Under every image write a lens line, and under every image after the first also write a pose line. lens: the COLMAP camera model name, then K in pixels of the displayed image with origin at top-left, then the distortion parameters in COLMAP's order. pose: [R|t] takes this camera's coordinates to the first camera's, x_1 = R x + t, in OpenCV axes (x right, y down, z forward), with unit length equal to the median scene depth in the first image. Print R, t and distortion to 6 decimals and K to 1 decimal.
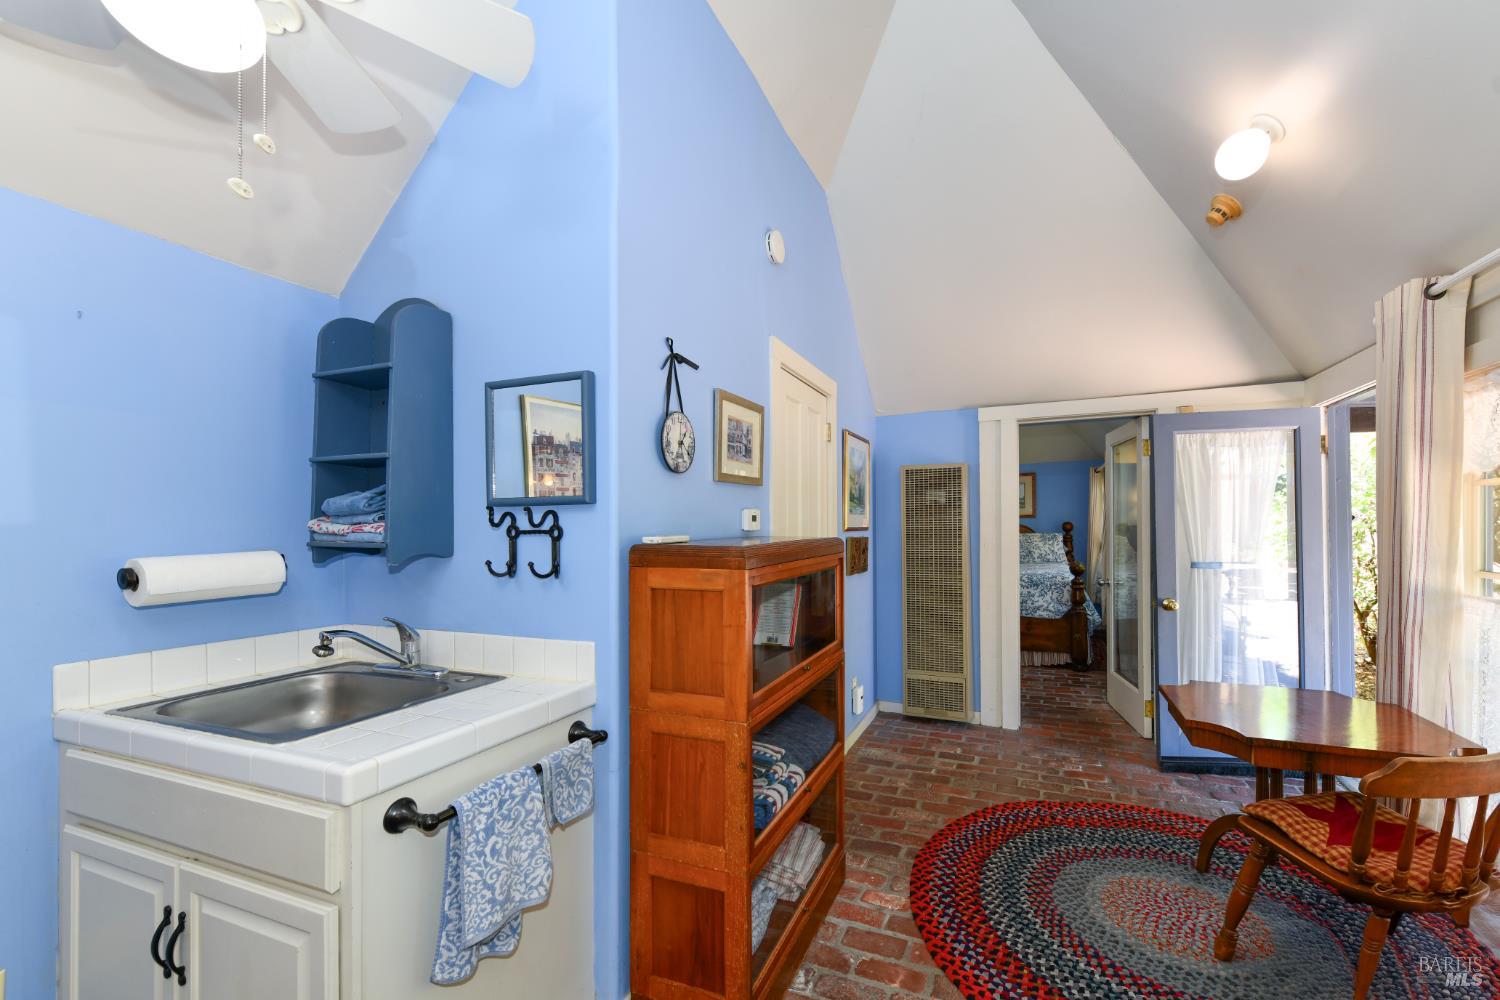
lens RADIAL K [[601.0, 0, 748.4], [0, 601.0, 521.2], [0, 0, 1]] dist [0.000623, 0.000073]
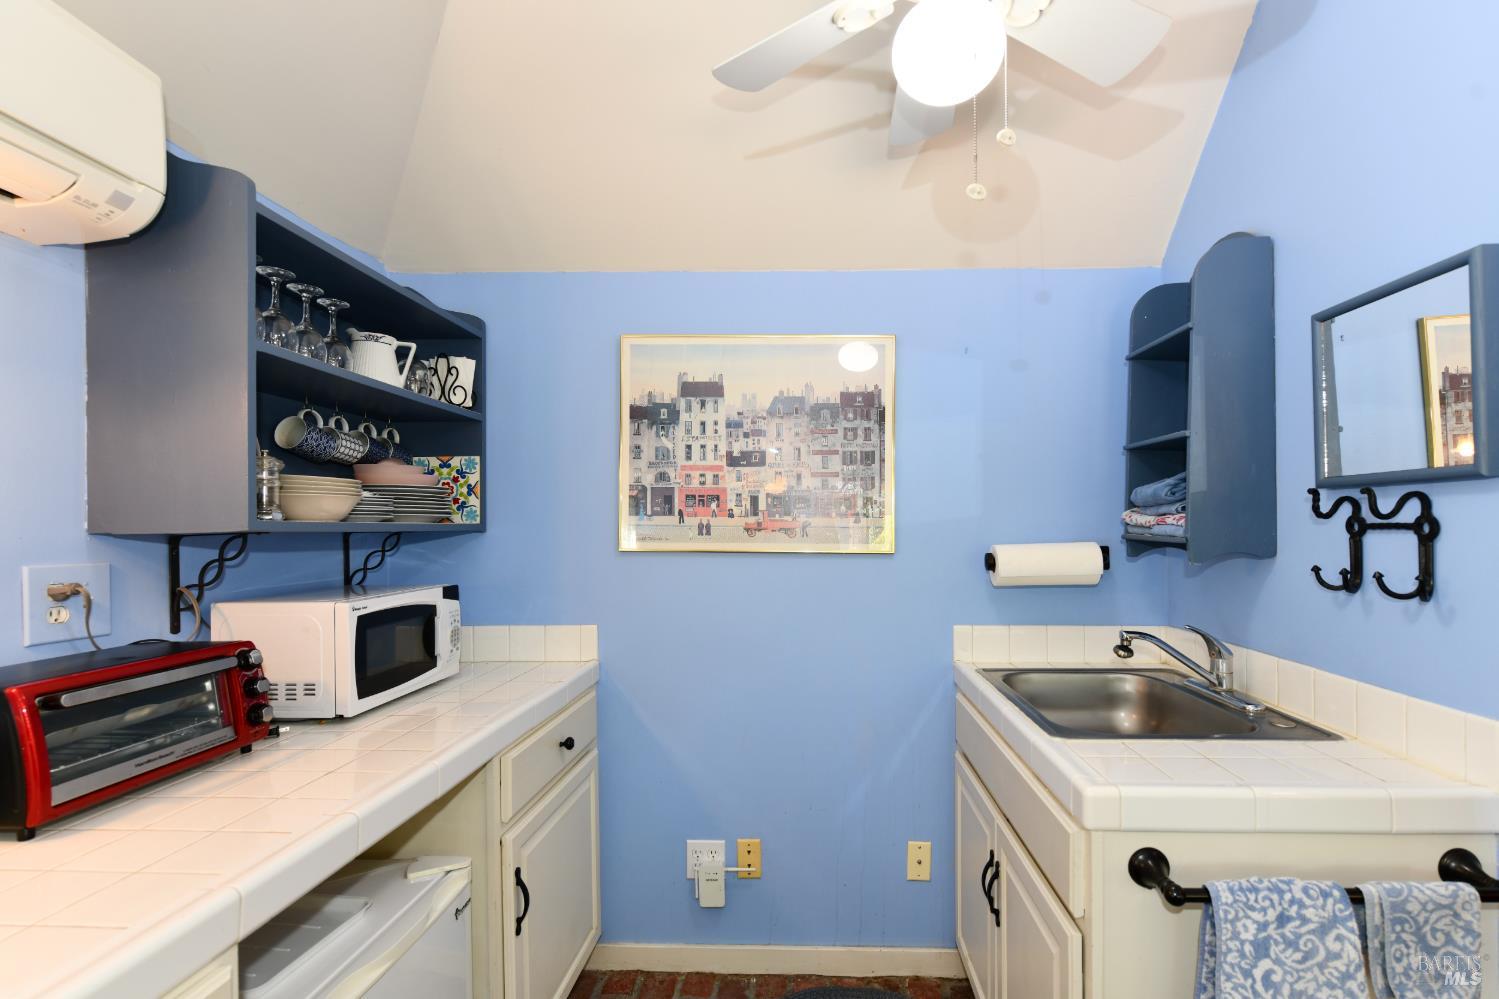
lens RADIAL K [[676.7, 0, 749.8], [0, 676.7, 519.5], [0, 0, 1]] dist [-0.002533, -0.000735]
pose [[0.399278, 0.000373, -0.916830, 0.047714], [0.009936, 0.999939, 0.004734, 0.000777], [0.916776, -0.010999, 0.399250, 0.117630]]
